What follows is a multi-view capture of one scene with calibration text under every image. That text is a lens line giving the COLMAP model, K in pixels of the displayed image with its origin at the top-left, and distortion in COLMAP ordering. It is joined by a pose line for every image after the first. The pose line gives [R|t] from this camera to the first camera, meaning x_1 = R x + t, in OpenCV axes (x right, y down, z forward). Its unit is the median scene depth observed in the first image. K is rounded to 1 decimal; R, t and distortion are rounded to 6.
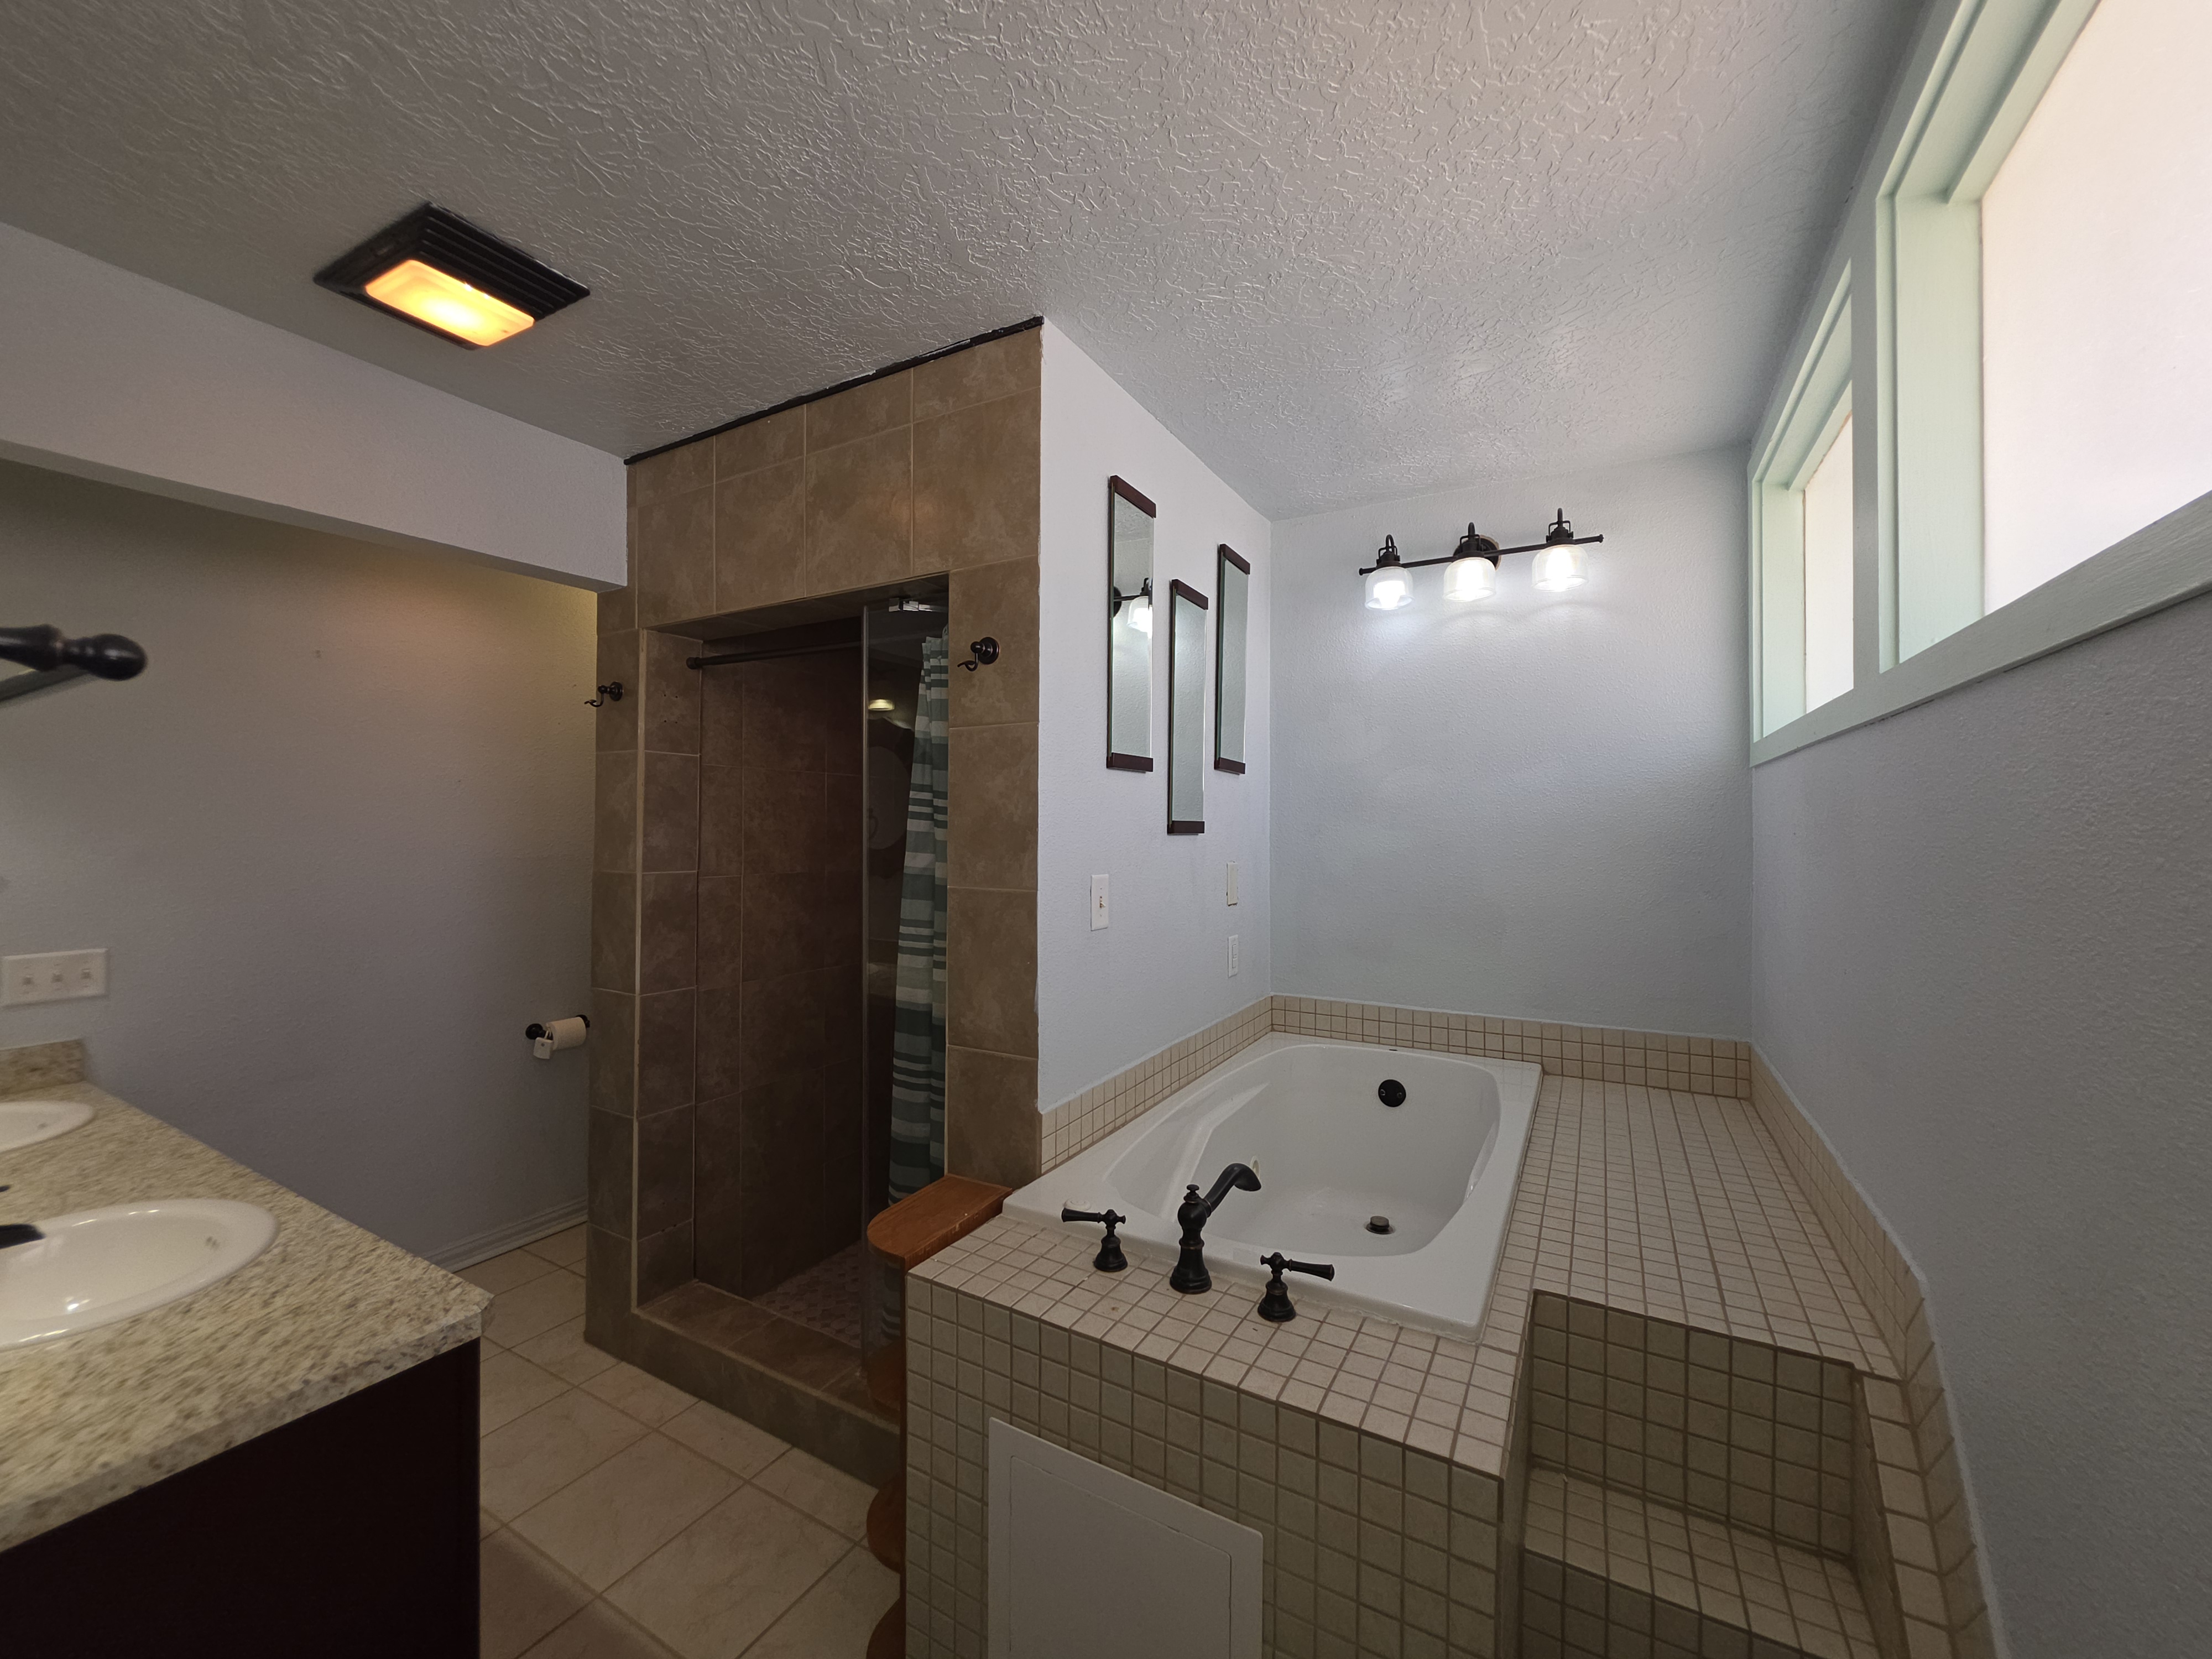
lens RADIAL K [[891.6, 0, 1112.0], [0, 891.6, 822.6], [0, 0, 1]] dist [-0.003556, 0.001187]
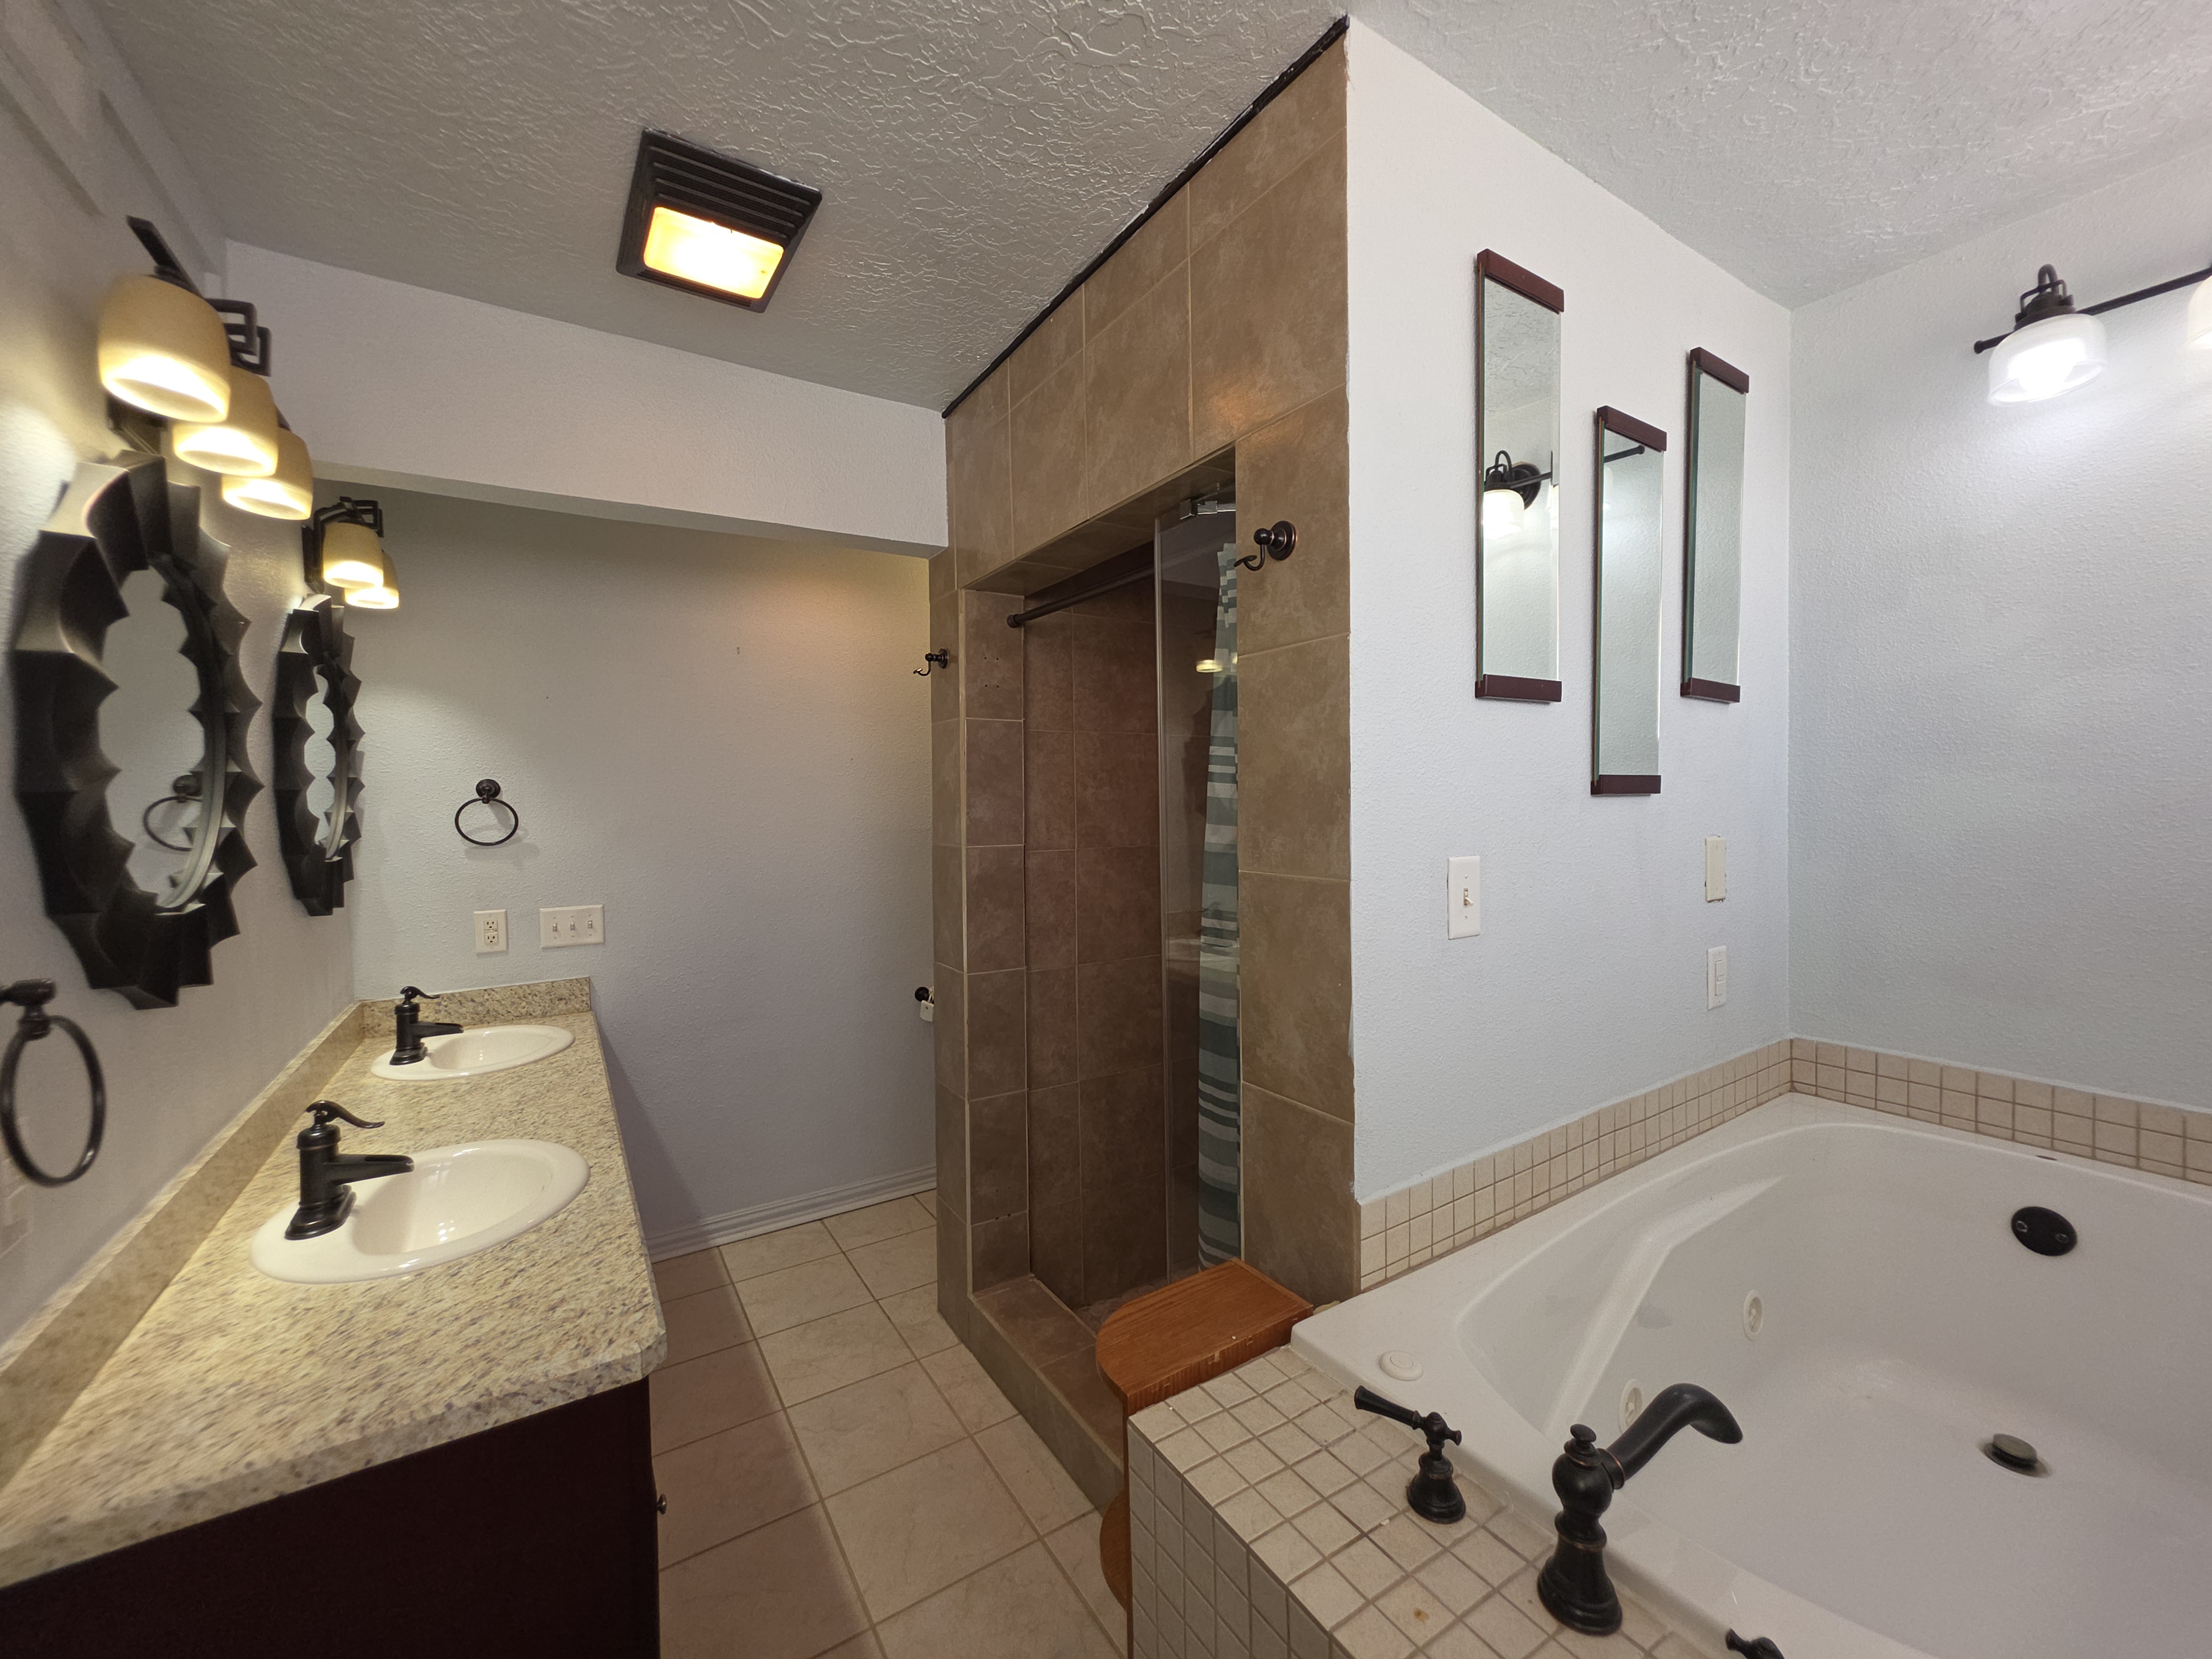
lens RADIAL K [[891.6, 0, 1104.0], [0, 891.6, 821.9], [0, 0, 1]] dist [-0.003556, 0.001187]
pose [[0.880780, -0.004230, -0.473508, 0.064916], [0.020167, 0.999388, 0.028585, 0.007092], [0.473097, -0.034726, 0.880326, 0.273959]]
